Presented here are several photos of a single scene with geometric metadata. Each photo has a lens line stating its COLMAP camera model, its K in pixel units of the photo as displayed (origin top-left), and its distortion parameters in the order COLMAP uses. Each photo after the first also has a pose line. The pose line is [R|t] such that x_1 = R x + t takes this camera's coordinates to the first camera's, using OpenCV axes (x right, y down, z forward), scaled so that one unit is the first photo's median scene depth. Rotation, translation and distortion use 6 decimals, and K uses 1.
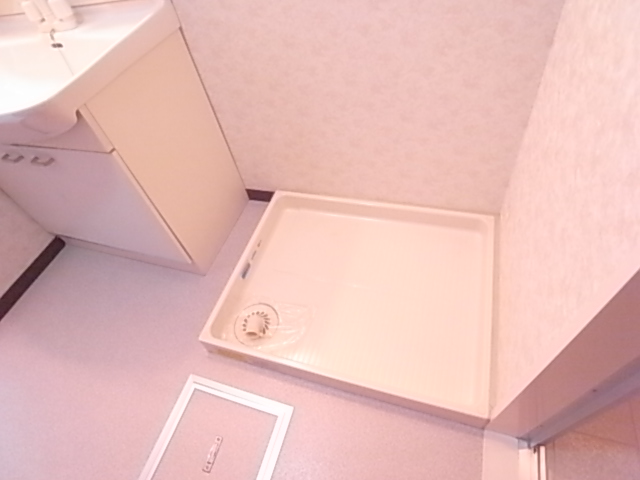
lens RADIAL K [[360.0, 0, 320.0], [0, 360.0, 240.0], [0, 0, 1]] dist [-0.055477, -0.000043]
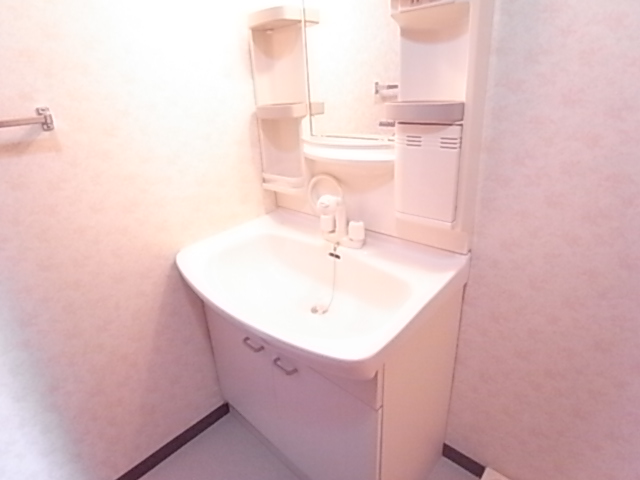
lens RADIAL K [[360.0, 0, 320.0], [0, 360.0, 240.0], [0, 0, 1]] dist [-0.055477, -0.000043]
pose [[0.898741, 0.259589, -0.353380, -0.440842], [-0.388233, 0.845708, -0.366134, -0.191358], [0.203812, 0.466253, 0.860854, 0.015644]]
